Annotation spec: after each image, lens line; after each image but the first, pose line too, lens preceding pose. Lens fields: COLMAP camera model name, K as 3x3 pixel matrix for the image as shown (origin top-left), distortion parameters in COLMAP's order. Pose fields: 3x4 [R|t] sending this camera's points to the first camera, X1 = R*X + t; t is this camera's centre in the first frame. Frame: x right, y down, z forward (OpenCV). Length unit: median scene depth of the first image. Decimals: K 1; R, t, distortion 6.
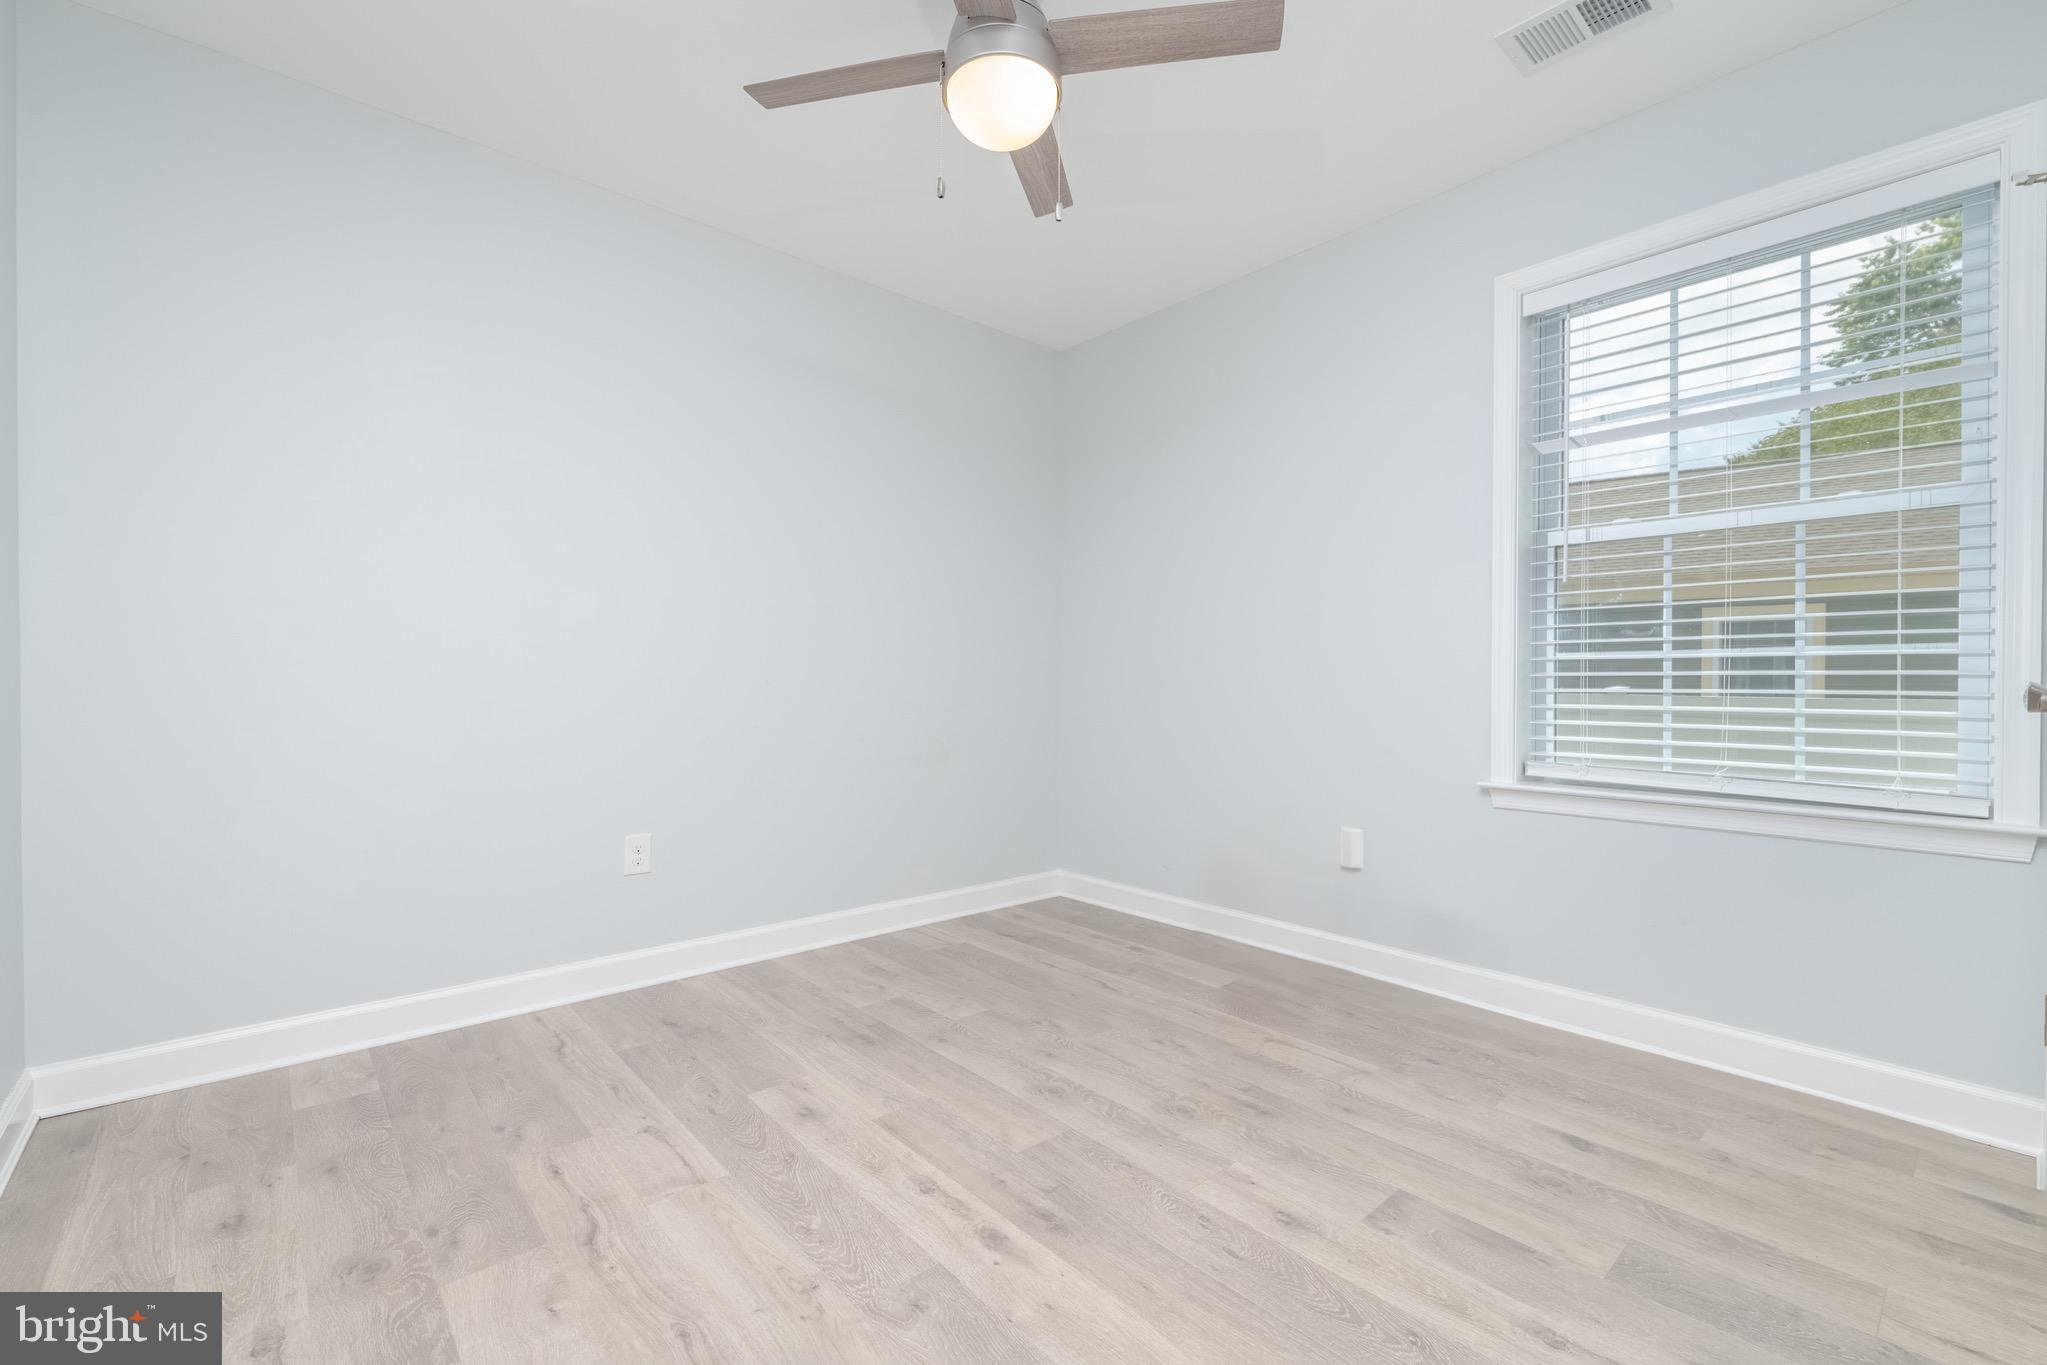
lens RADIAL K [[876.3, 0, 1021.9], [0, 876.3, 671.9], [0, 0, 1]] dist [0.002278, -0.007960]
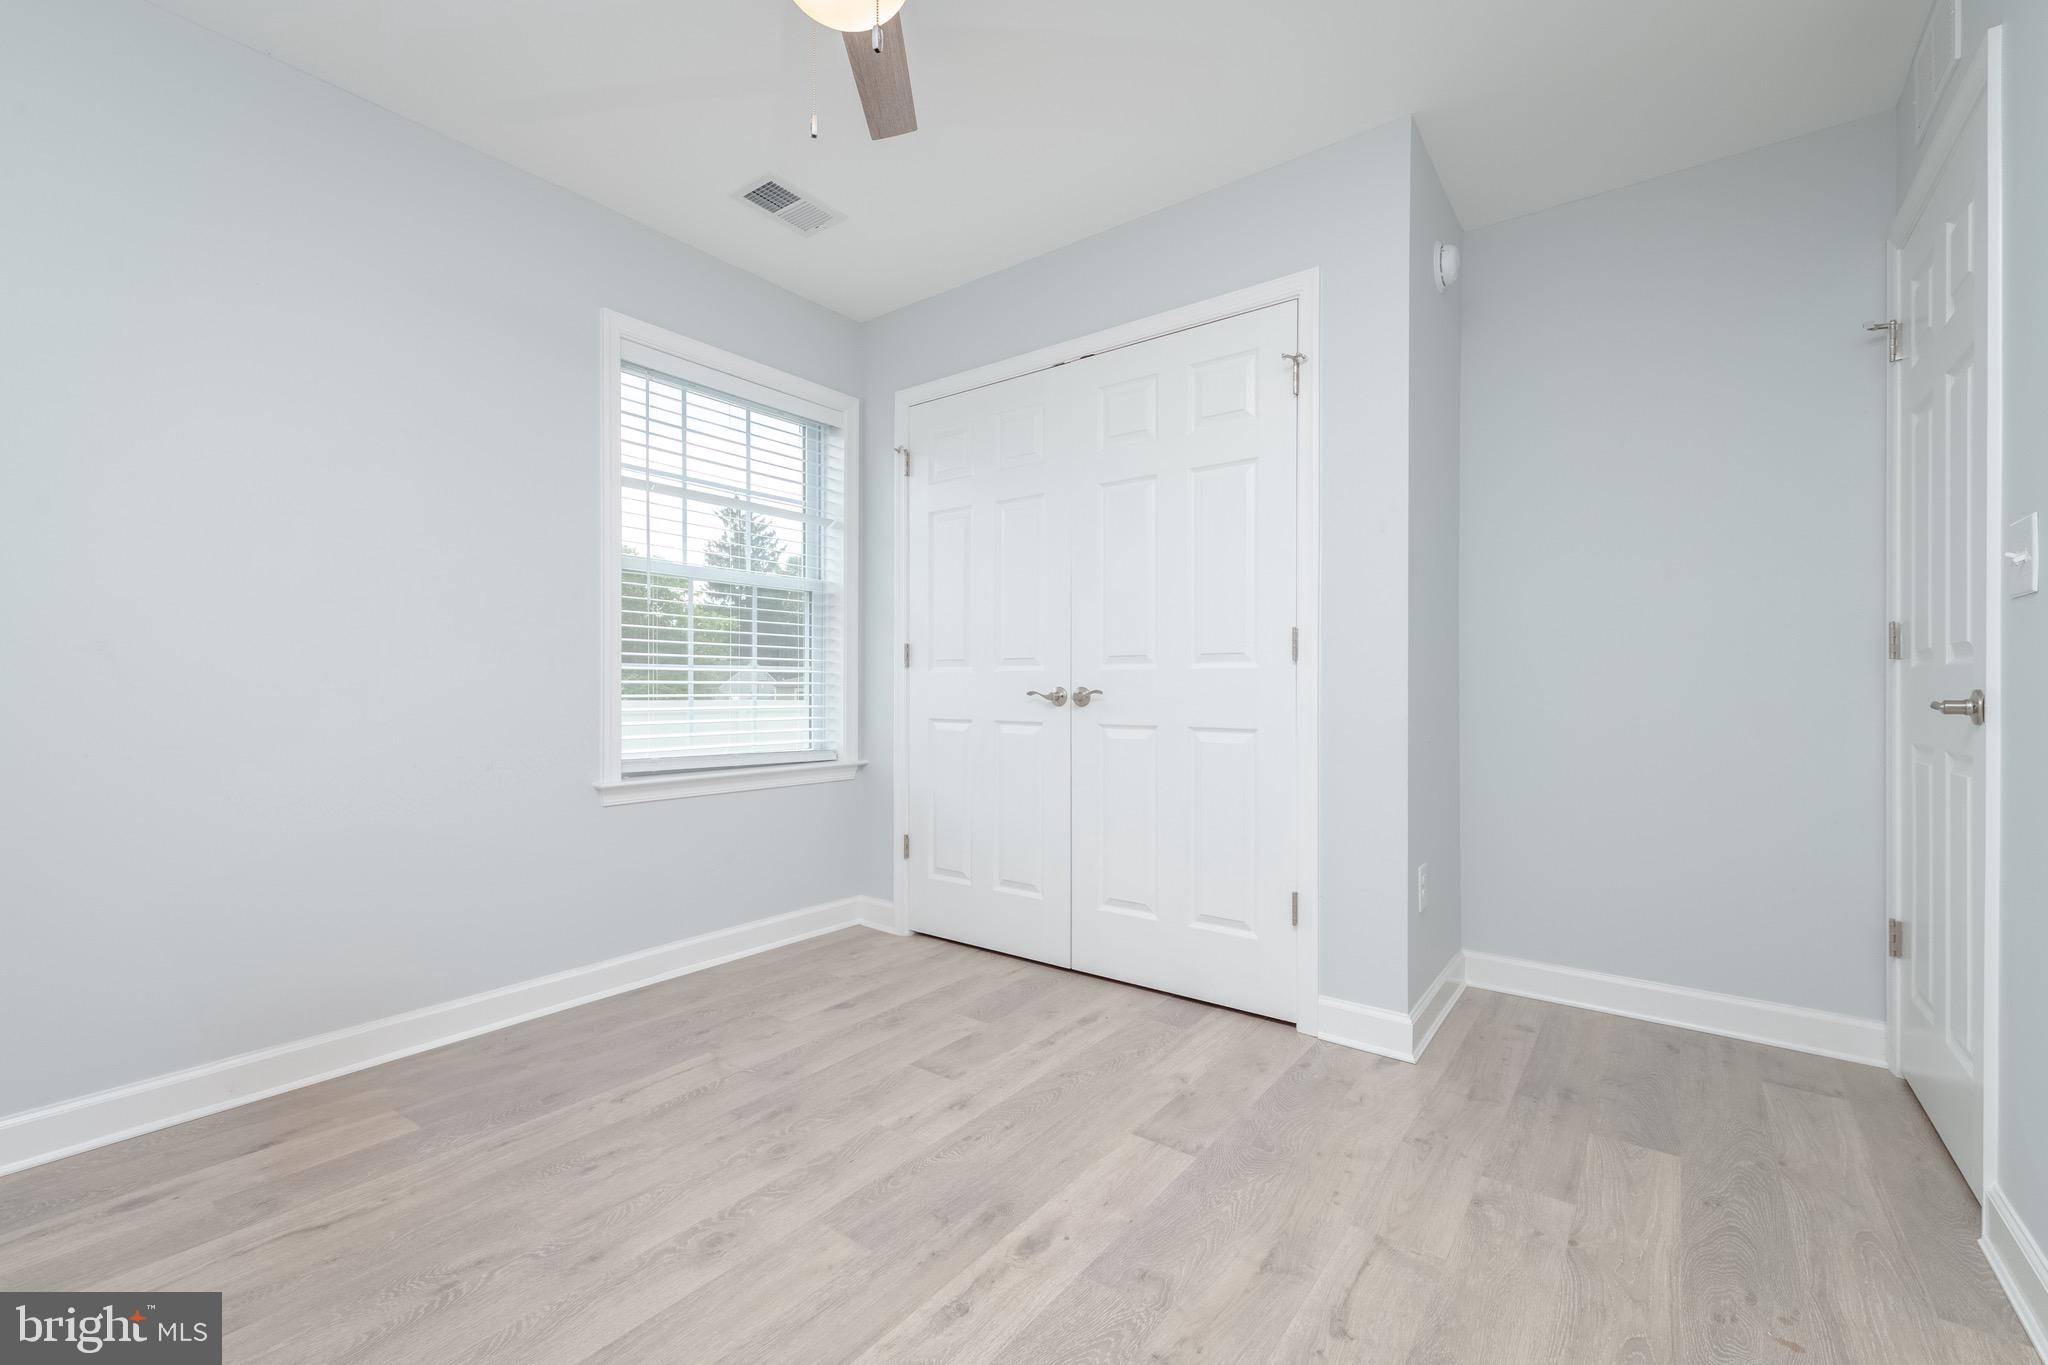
lens RADIAL K [[859.3, 0, 1020.0], [0, 859.3, 686.8], [0, 0, 1]] dist [-0.004341, -0.005960]
pose [[-0.207044, -0.003928, 0.978324, -0.821705], [-0.006415, 0.999976, 0.002657, 0.000977], [-0.978311, -0.005726, -0.207064, 1.011593]]
